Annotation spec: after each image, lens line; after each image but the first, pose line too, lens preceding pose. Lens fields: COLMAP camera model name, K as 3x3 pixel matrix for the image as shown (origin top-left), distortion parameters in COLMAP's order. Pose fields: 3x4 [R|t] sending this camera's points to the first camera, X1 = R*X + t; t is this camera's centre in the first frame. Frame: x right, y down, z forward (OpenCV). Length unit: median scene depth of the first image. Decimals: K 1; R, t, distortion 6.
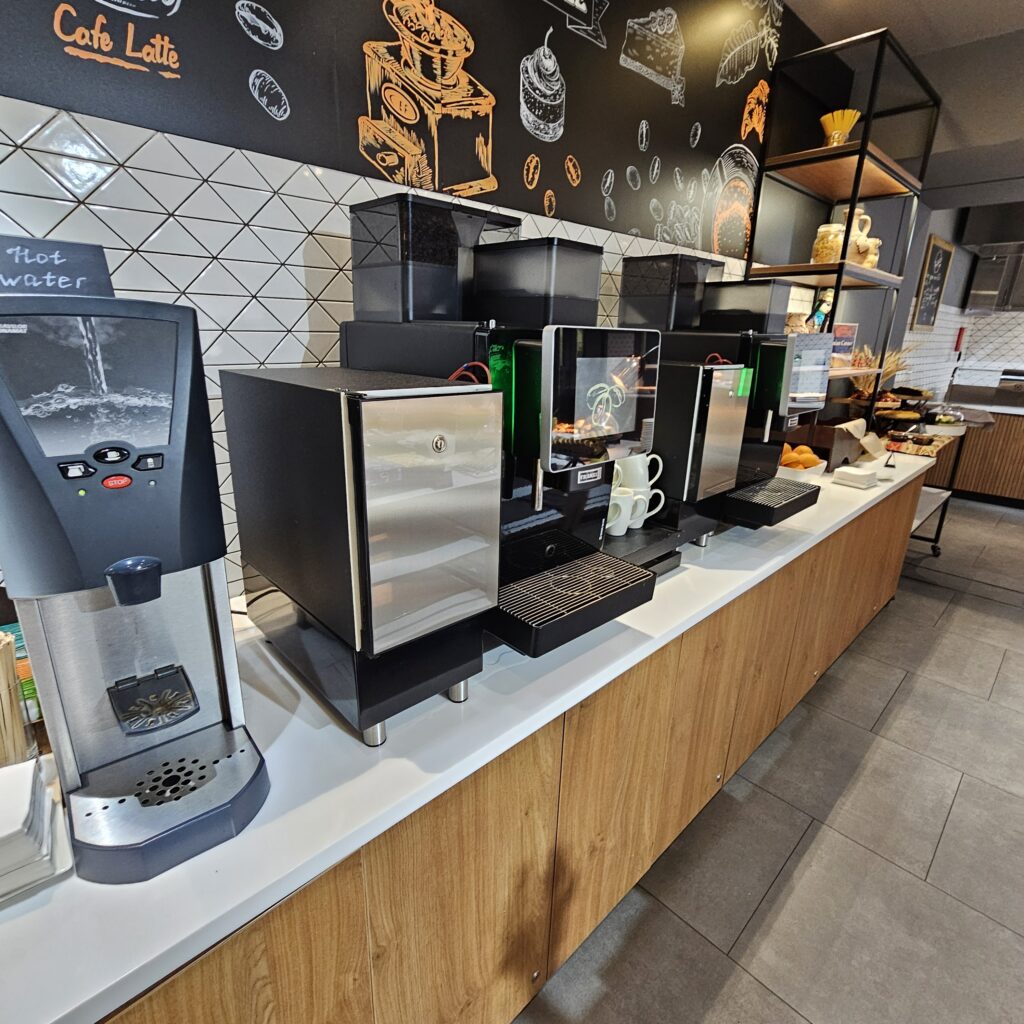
lens RADIAL K [[562.5, 0, 494.2], [0, 562.5, 512.3], [0, 0, 1]] dist [-0.002933, -0.000589]
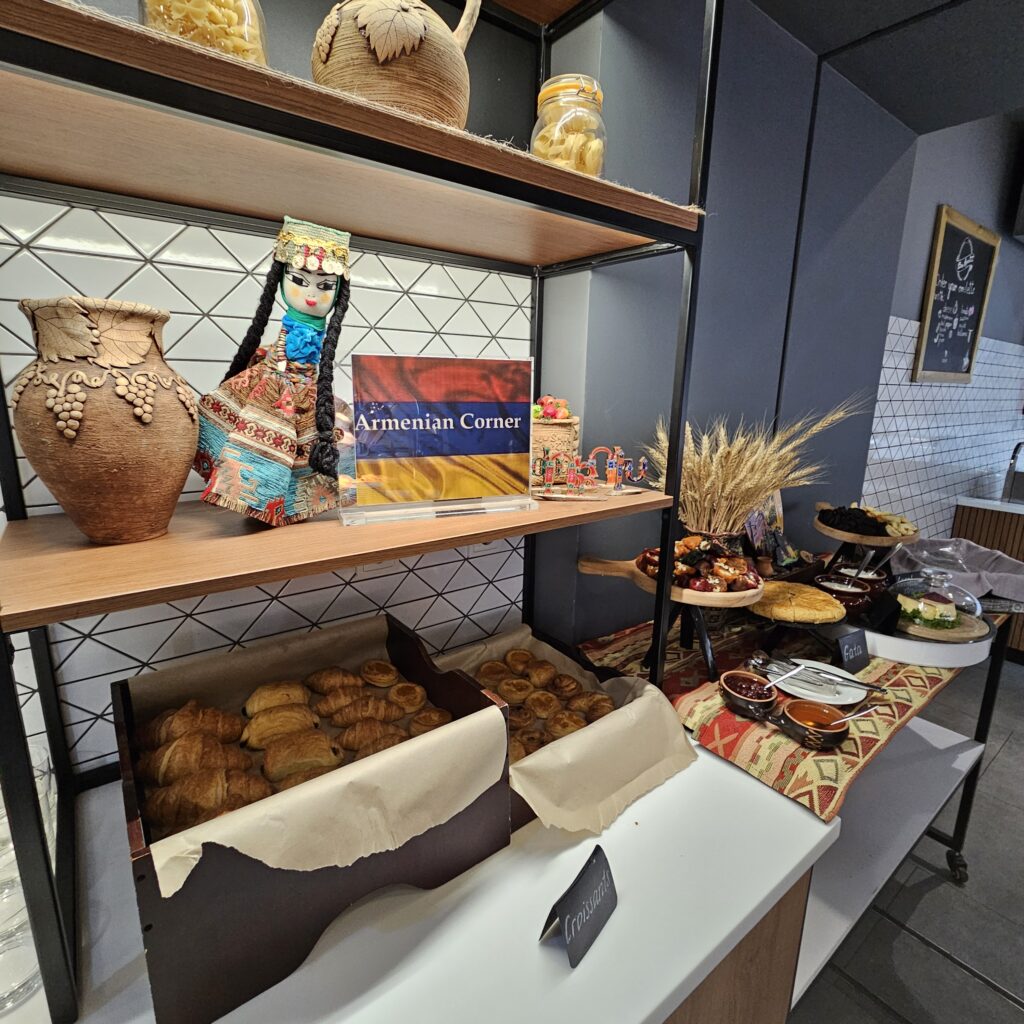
lens RADIAL K [[564.1, 0, 512.0], [0, 564.1, 512.0], [0, 0, 1]] dist [0.001998, 0.000288]
pose [[0.995710, 0.021579, -0.089980, 0.398409], [-0.029117, 0.996097, -0.083322, -0.138162], [0.087831, 0.085584, 0.992452, 0.424558]]
